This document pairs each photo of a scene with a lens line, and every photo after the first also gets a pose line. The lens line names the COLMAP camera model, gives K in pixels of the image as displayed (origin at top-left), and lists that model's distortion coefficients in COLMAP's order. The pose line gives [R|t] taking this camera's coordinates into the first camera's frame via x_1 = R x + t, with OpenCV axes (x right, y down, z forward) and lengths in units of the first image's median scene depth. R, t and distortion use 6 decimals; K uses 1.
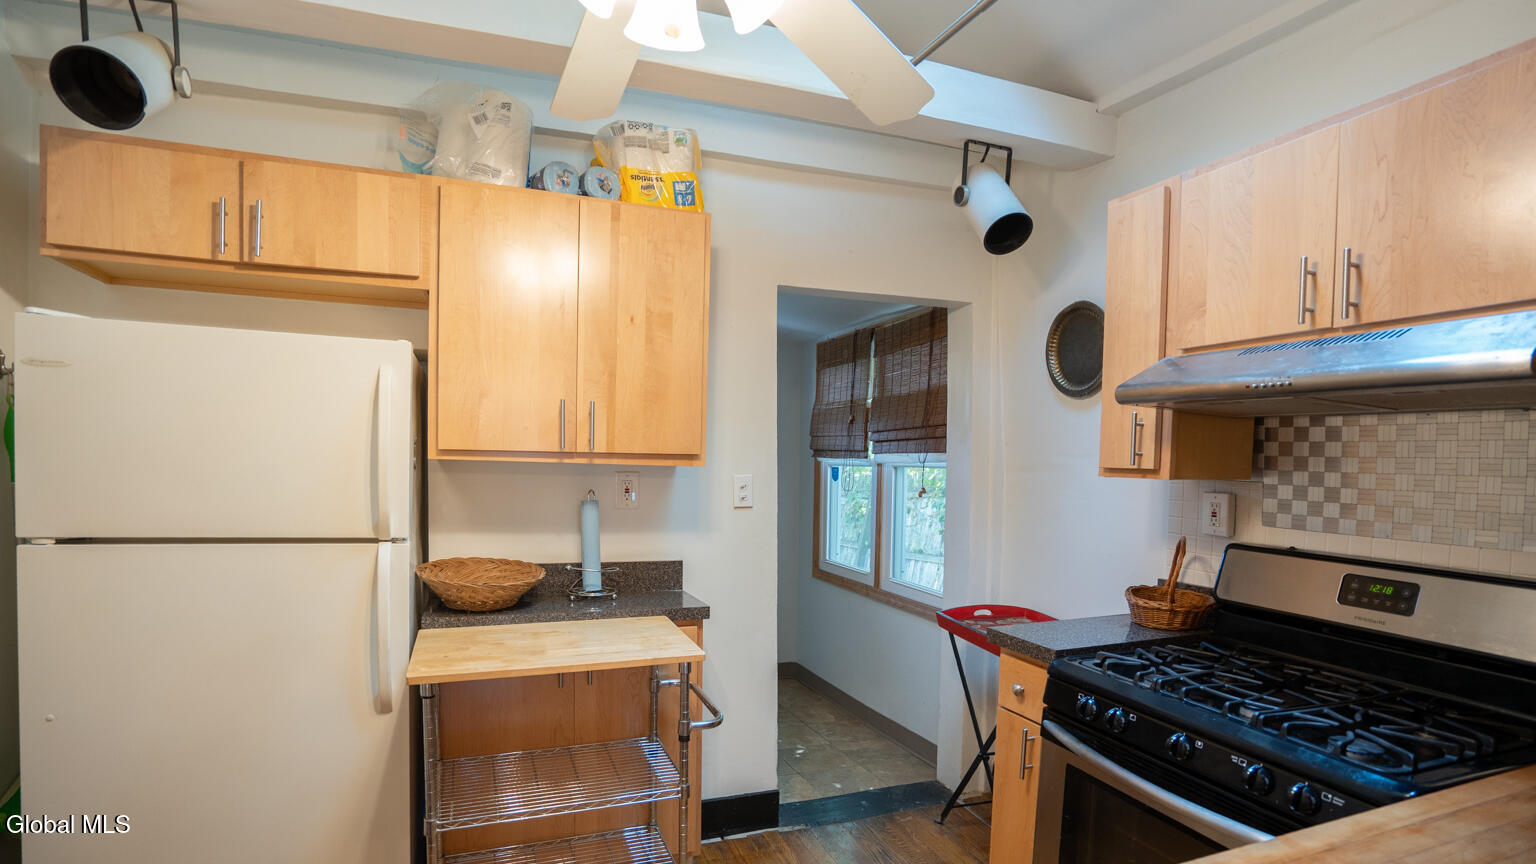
lens RADIAL K [[779.9, 0, 767.0], [0, 779.9, 489.3], [0, 0, 1]] dist [-0.031807, 0.000604]
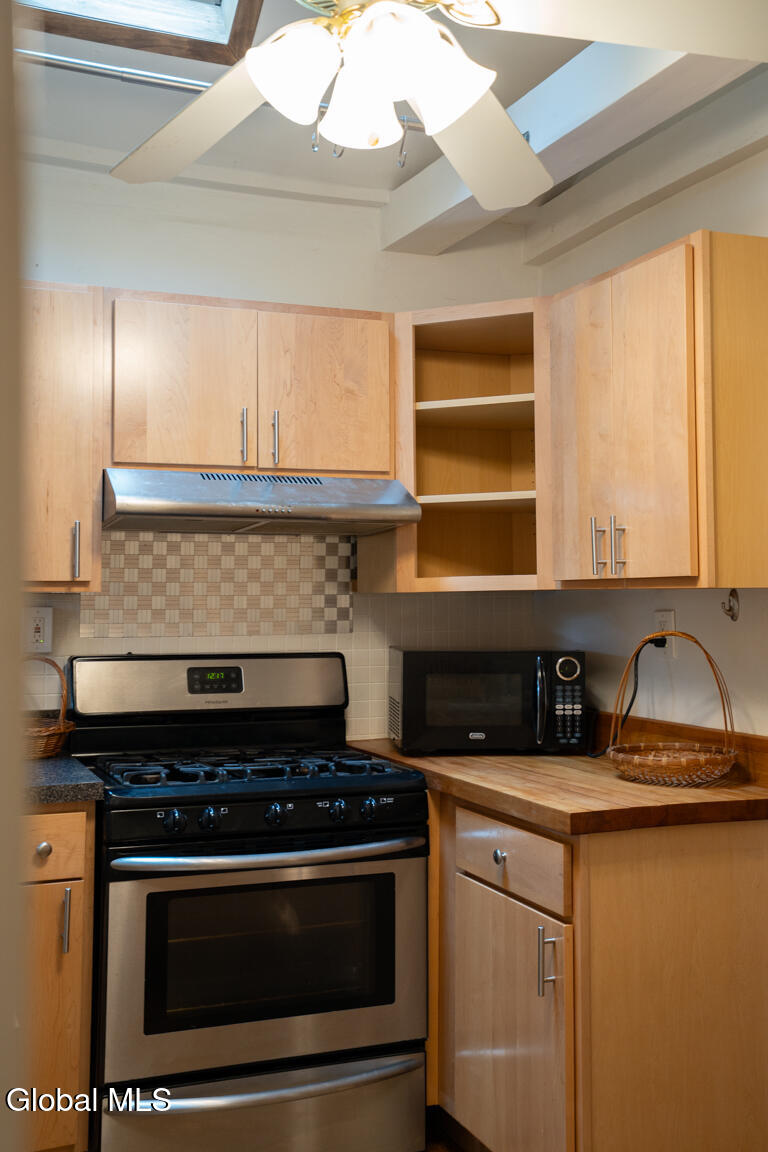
lens RADIAL K [[1297.1, 0, 384.5], [0, 1297.1, 537.5], [0, 0, 1]] dist [0.182182, -0.000545]
pose [[-0.023569, 0.025733, 0.999391, -0.692409], [0.042115, 0.998807, -0.024725, -0.015073], [-0.998835, 0.041507, -0.024624, 0.406616]]
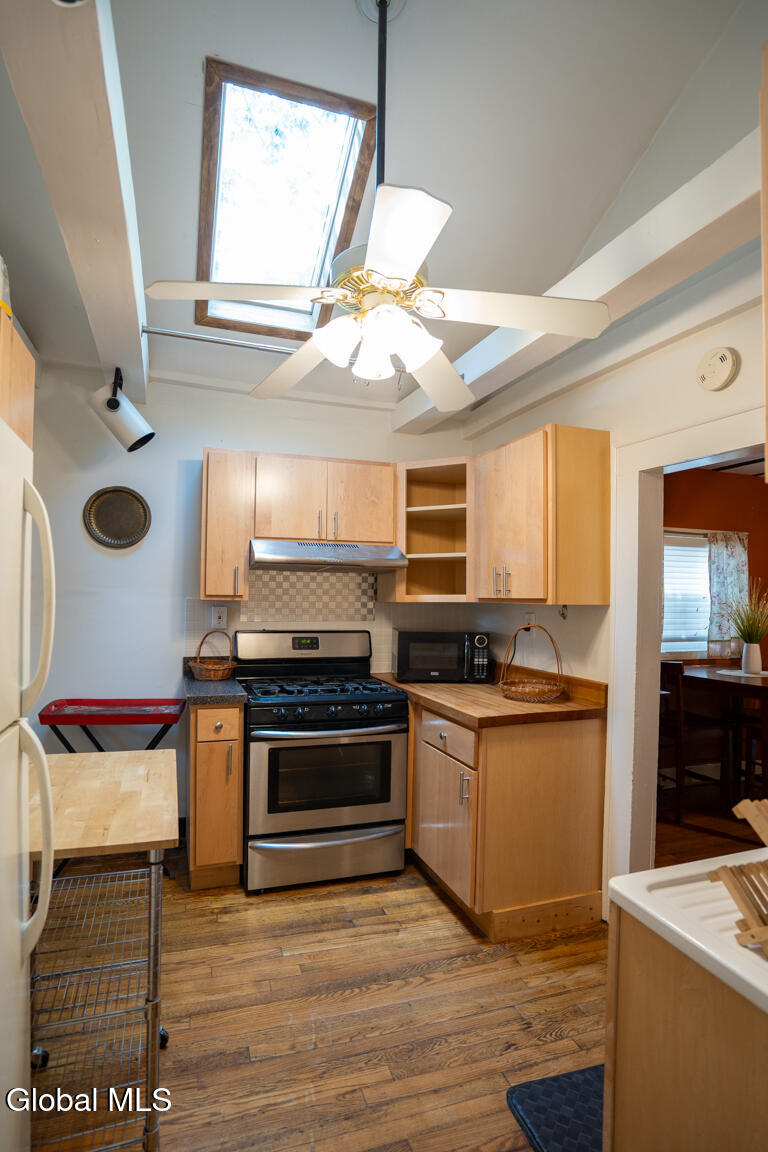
lens RADIAL K [[589.2, 0, 364.6], [0, 589.2, 575.7], [0, 0, 1]] dist [0.000123, 0.000042]
pose [[0.045094, 0.005819, 0.998966, -0.594818], [0.024733, 0.999670, -0.006939, -0.035381], [-0.998677, 0.025021, 0.044935, 0.377091]]
